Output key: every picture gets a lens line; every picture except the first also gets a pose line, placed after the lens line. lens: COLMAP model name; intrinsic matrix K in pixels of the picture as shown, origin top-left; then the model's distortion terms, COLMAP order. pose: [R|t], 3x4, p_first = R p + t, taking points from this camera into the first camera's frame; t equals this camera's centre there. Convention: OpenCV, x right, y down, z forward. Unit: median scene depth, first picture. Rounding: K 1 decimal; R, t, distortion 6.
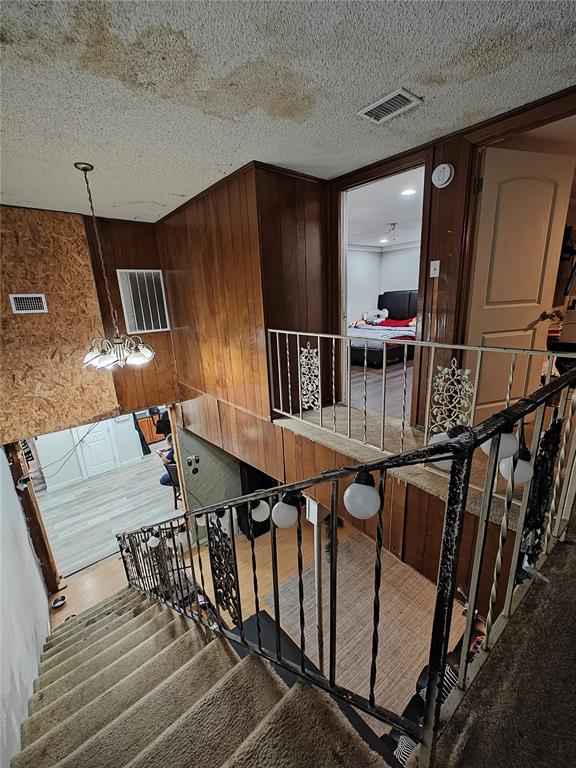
lens RADIAL K [[321.8, 0, 280.4], [0, 321.8, 386.2], [0, 0, 1]] dist [-0.001979, 0.000732]
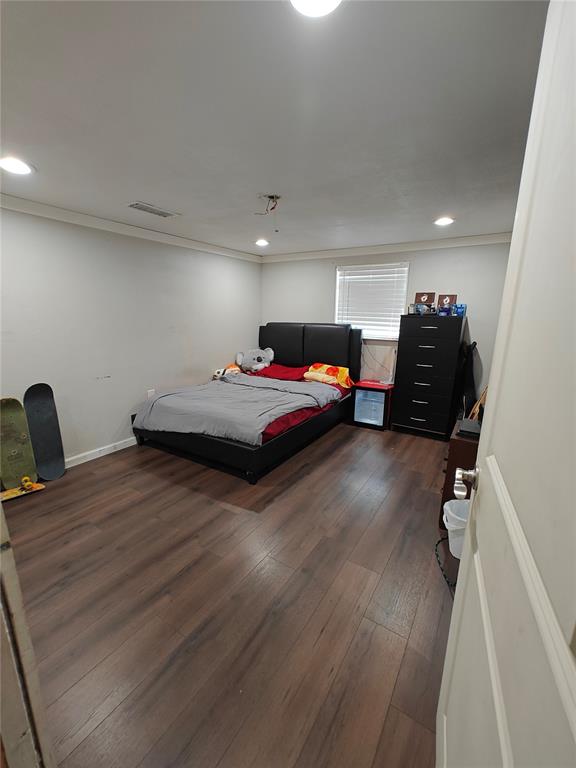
lens RADIAL K [[321.8, 0, 286.7], [0, 321.8, 382.4], [0, 0, 1]] dist [-0.001979, 0.000732]
pose [[0.941795, -0.011817, 0.335981, 0.223130], [0.028790, 0.998546, -0.045583, -0.226247], [-0.334954, 0.052603, 0.940765, 0.604294]]
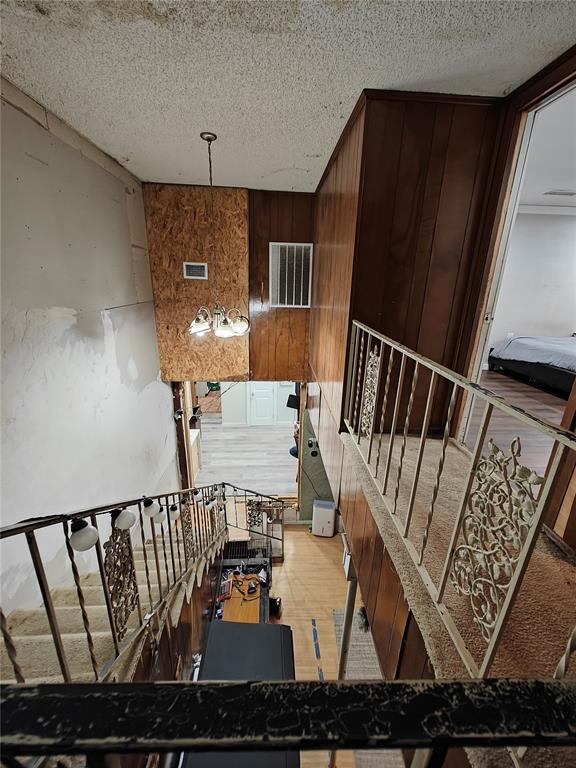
lens RADIAL K [[321.8, 0, 290.2], [0, 321.8, 387.5], [0, 0, 1]] dist [-0.001979, 0.000732]
pose [[0.805401, 0.251563, -0.536698, 0.202028], [-0.216477, 0.967760, 0.128754, -0.057781], [0.551785, 0.012484, 0.833893, 0.175537]]
